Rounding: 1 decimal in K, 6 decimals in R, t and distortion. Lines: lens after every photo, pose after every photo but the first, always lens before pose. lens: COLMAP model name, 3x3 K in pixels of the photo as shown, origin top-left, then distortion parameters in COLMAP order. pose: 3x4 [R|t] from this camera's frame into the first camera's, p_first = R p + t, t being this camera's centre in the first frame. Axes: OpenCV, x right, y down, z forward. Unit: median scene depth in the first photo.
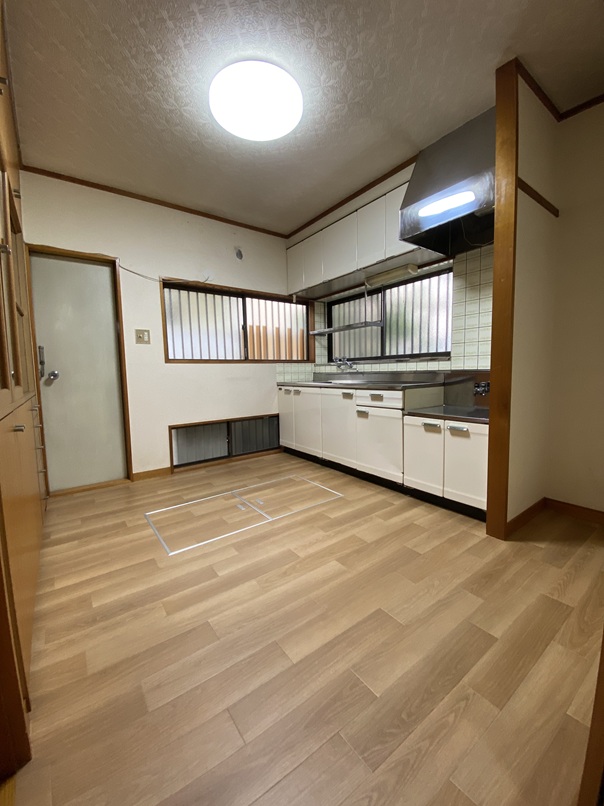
lens RADIAL K [[327.1, 0, 310.3], [0, 327.1, 401.1], [0, 0, 1]] dist [0.009577, -0.013882]
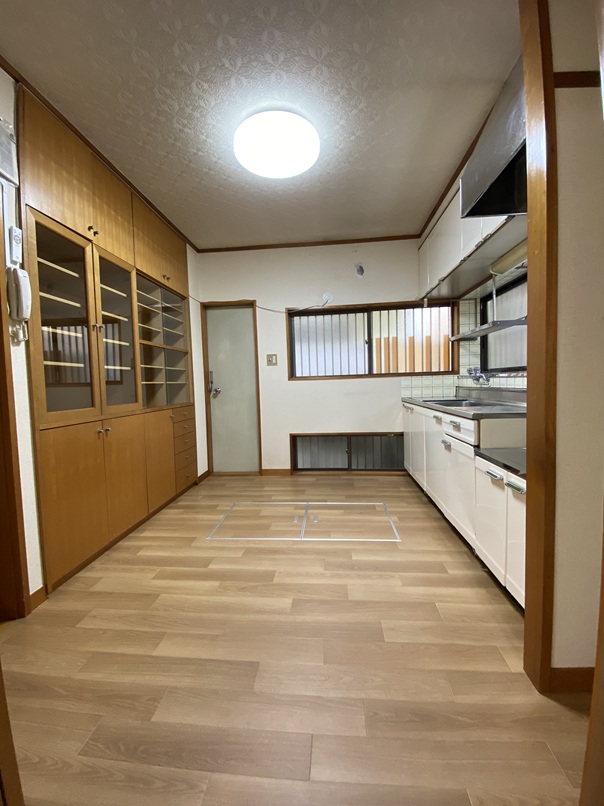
lens RADIAL K [[327.1, 0, 295.0], [0, 327.1, 401.2], [0, 0, 1]] dist [0.009577, -0.013882]
pose [[0.737569, 0.033693, -0.674431, 0.427675], [-0.042386, 0.999095, 0.003559, -0.055168], [0.673940, 0.025962, 0.738330, 0.175482]]
